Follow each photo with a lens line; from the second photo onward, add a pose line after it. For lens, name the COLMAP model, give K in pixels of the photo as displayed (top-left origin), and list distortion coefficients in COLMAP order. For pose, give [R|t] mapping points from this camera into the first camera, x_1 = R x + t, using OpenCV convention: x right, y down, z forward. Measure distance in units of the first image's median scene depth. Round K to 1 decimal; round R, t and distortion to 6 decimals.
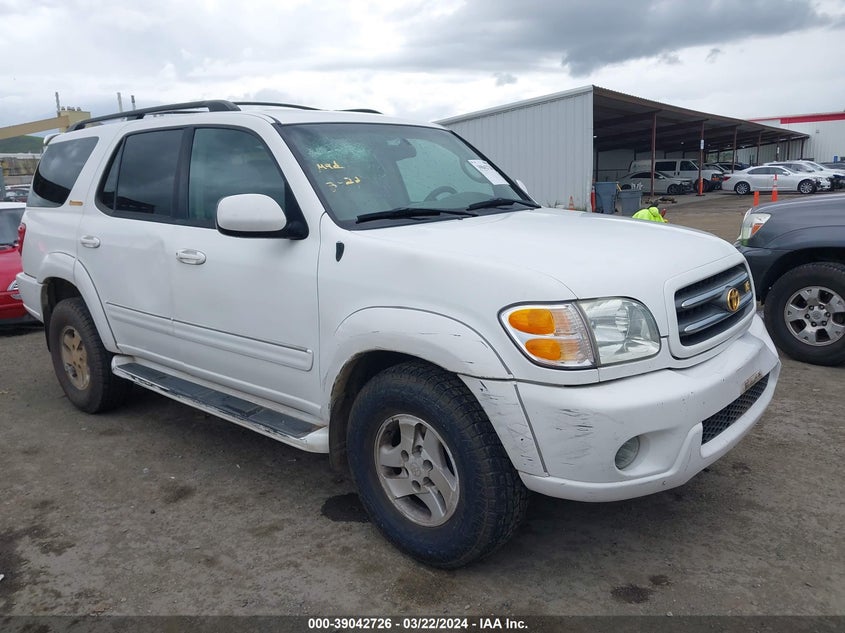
lens RADIAL K [[672.8, 0, 429.8], [0, 672.8, 318.1], [0, 0, 1]] dist [0.000983, 0.023196]
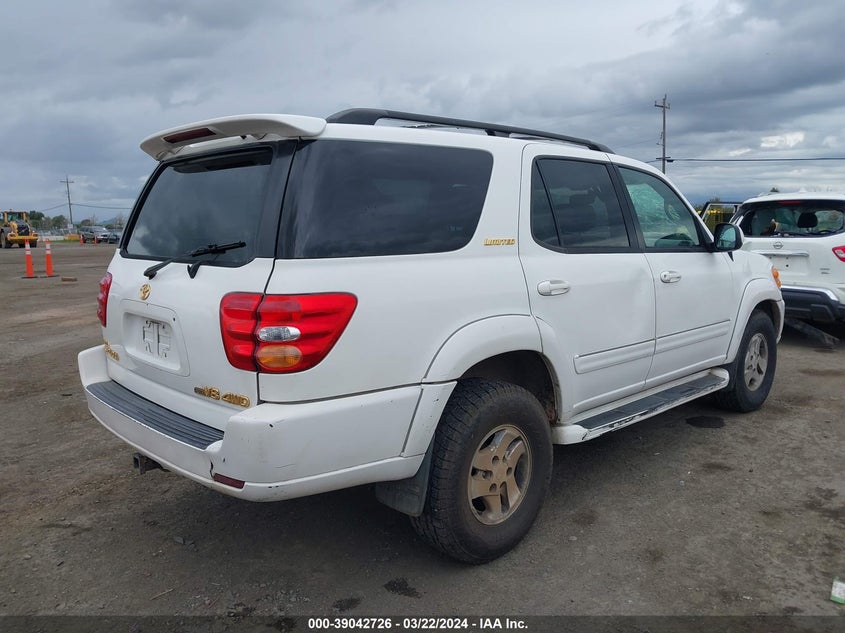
lens RADIAL K [[672.8, 0, 427.4], [0, 672.8, 321.8], [0, 0, 1]] dist [0.000983, 0.023196]
pose [[0.083257, -0.110980, 0.990329, -1.850493], [0.227382, 0.969679, 0.089550, -0.255140], [-0.970240, 0.217727, 0.105967, 1.537916]]
